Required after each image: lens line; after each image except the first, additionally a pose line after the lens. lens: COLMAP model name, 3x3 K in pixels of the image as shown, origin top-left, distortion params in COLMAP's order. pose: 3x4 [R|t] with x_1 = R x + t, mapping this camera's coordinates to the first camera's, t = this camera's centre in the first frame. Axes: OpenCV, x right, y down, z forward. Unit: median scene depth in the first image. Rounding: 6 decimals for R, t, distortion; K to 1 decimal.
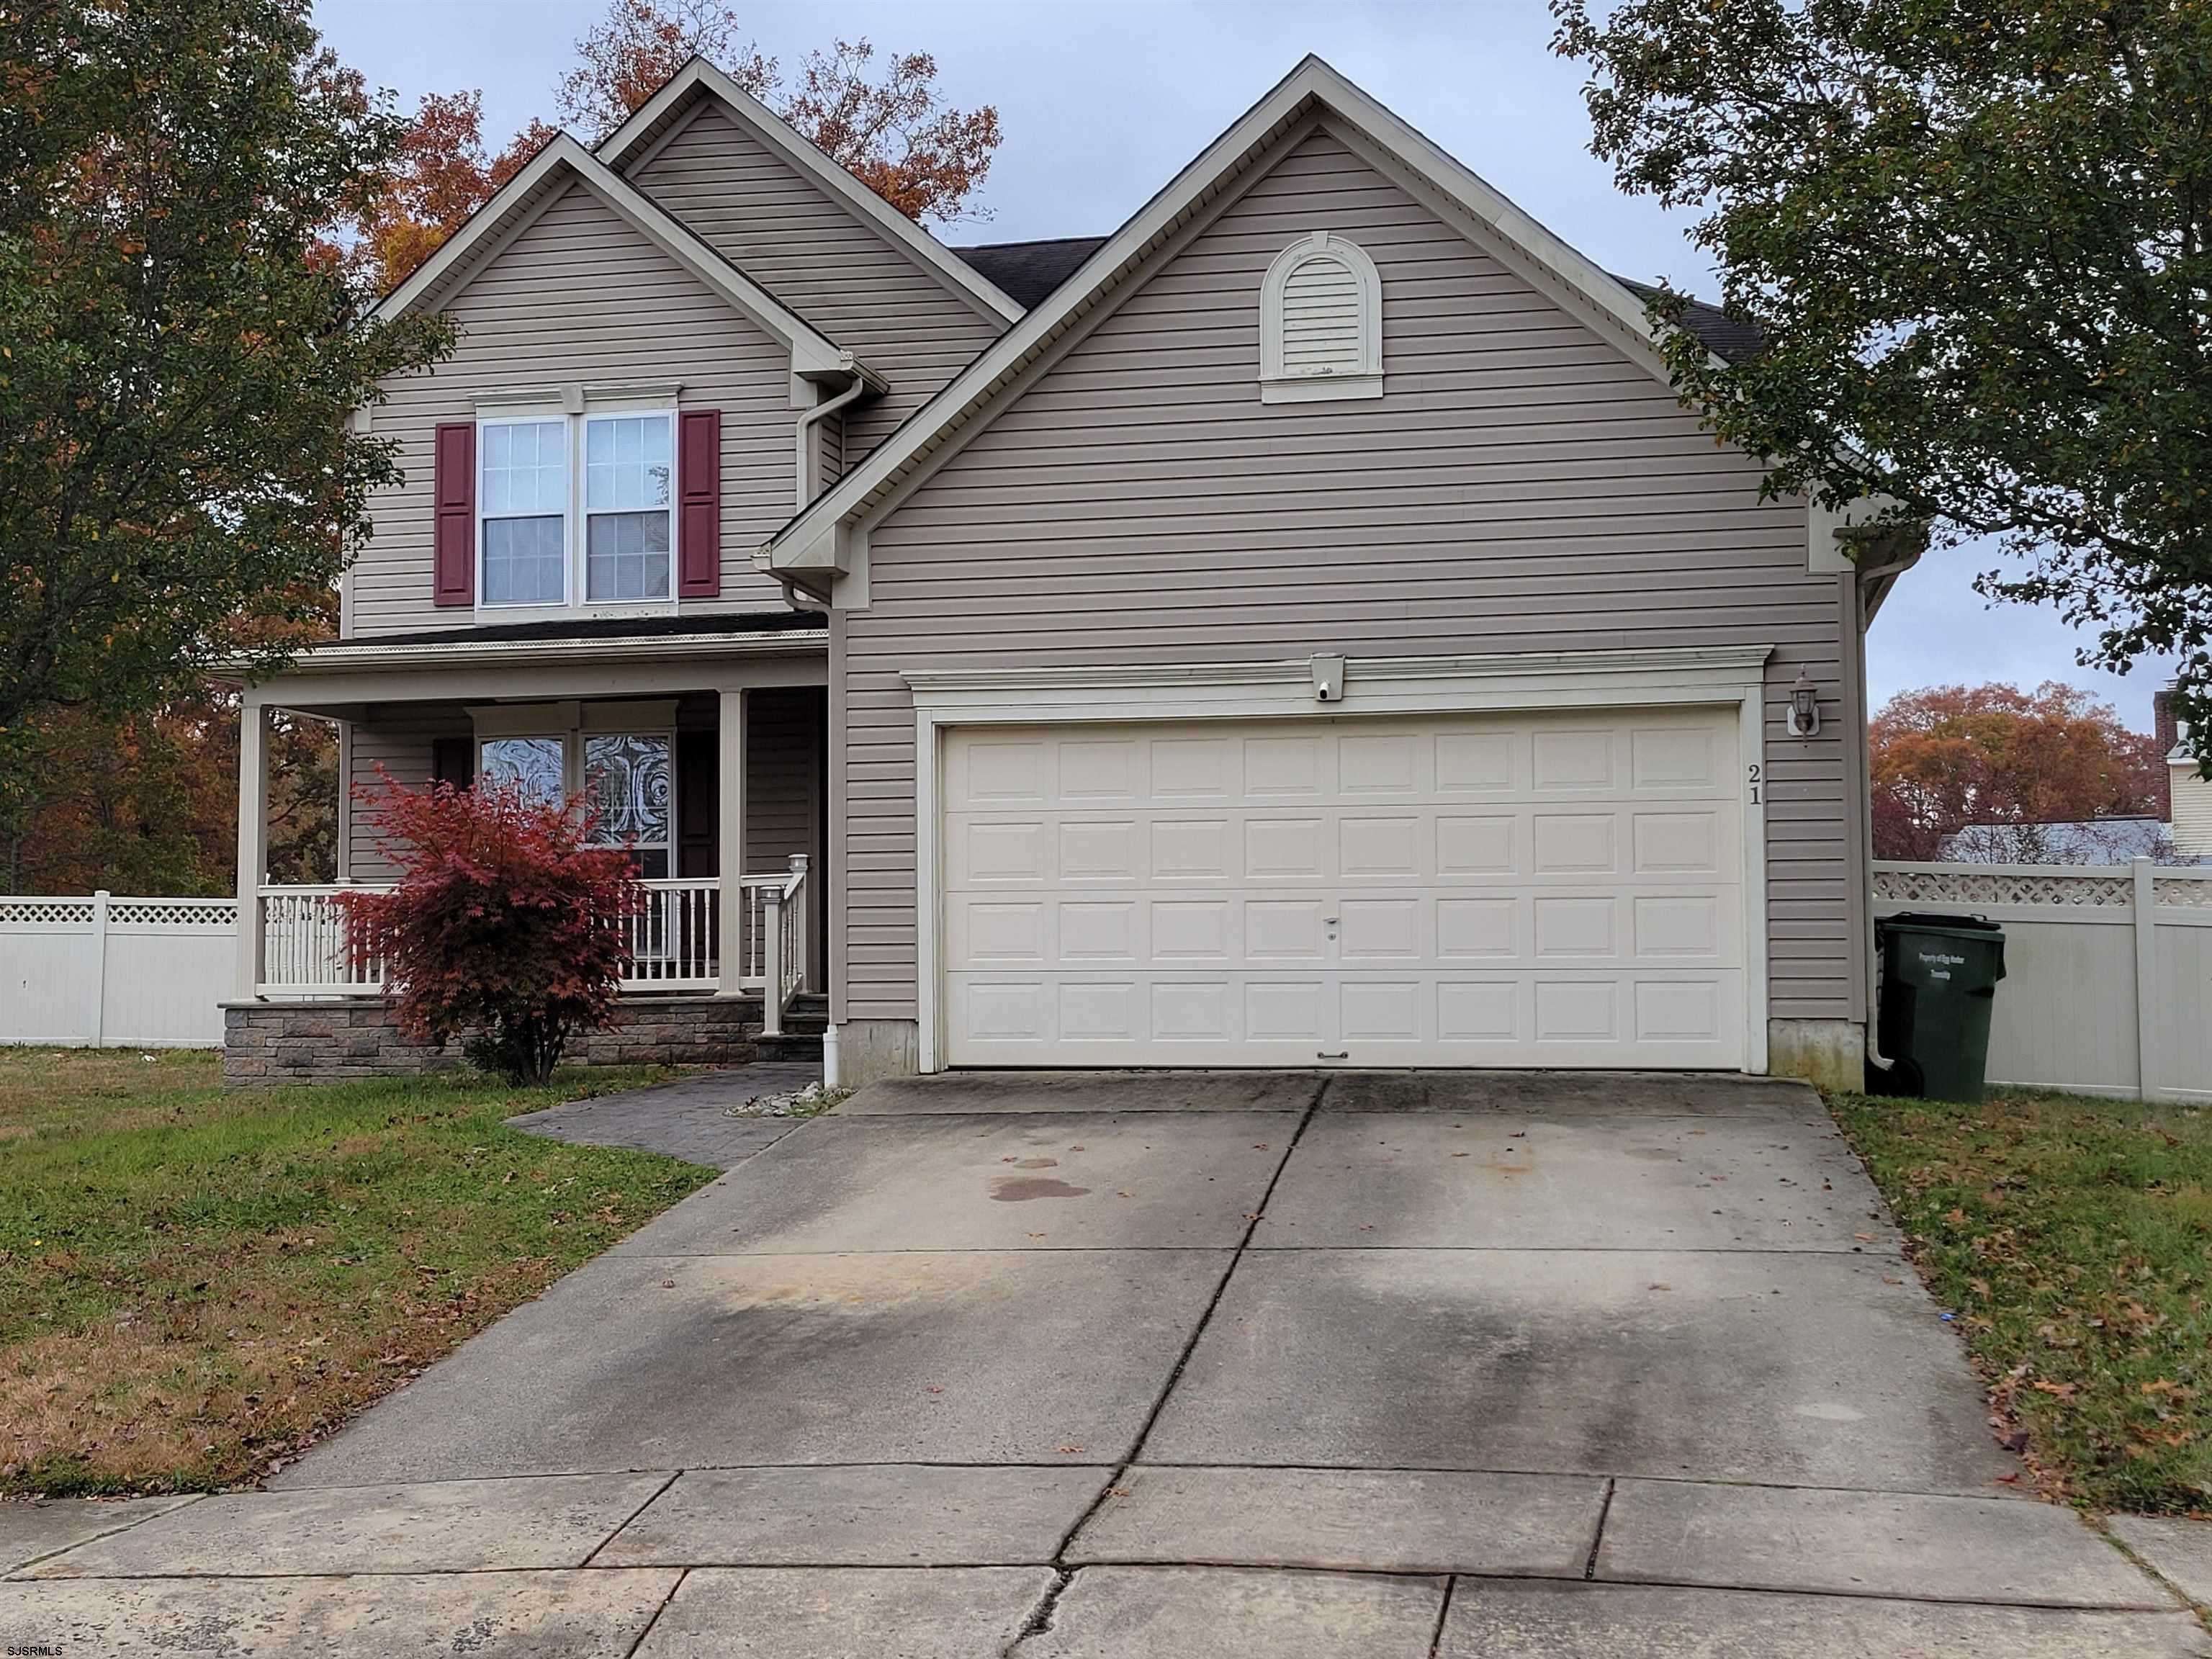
lens RADIAL K [[2860.7, 0, 1106.0], [0, 2860.7, 829.5], [0, 0, 1]] dist [0.003270, 0.017186]
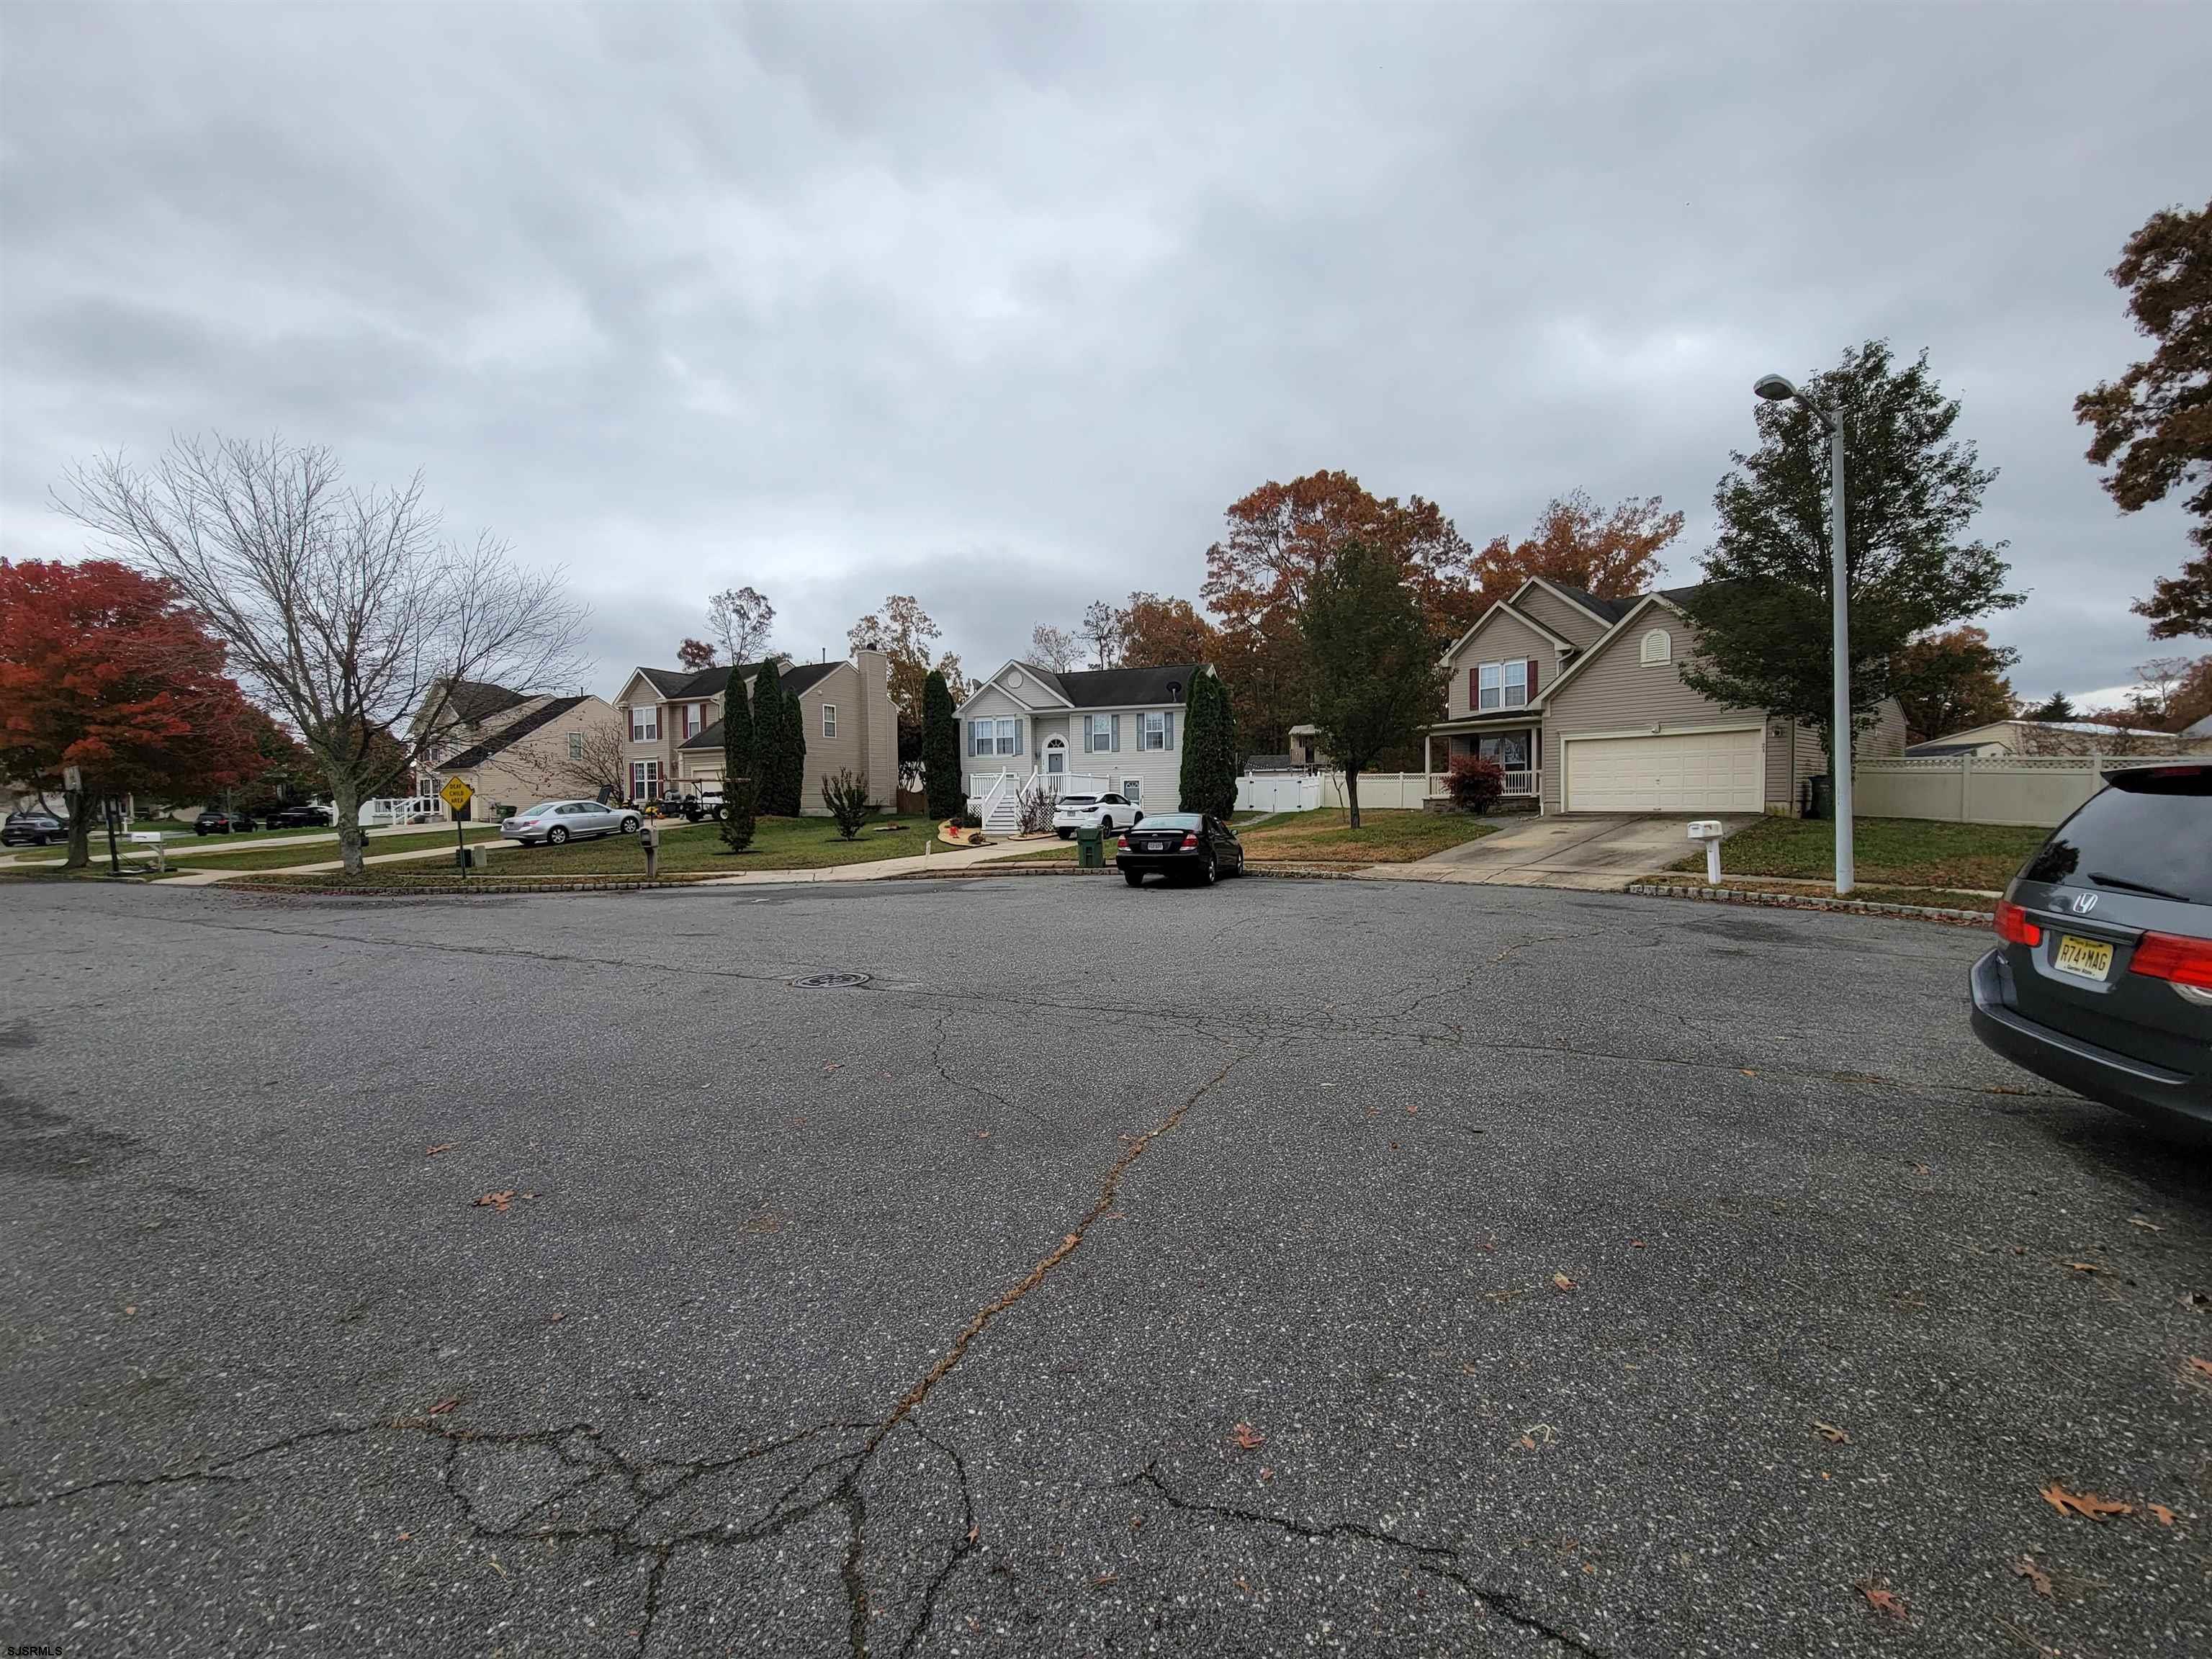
lens RADIAL K [[891.7, 0, 1106.0], [0, 891.7, 829.5], [0, 0, 1]] dist [0.000010, -0.000008]
pose [[0.786849, 0.014622, -0.616973, 0.207120], [0.044655, 0.995750, 0.080549, -0.034227], [0.615528, -0.090931, 0.782851, -0.525978]]
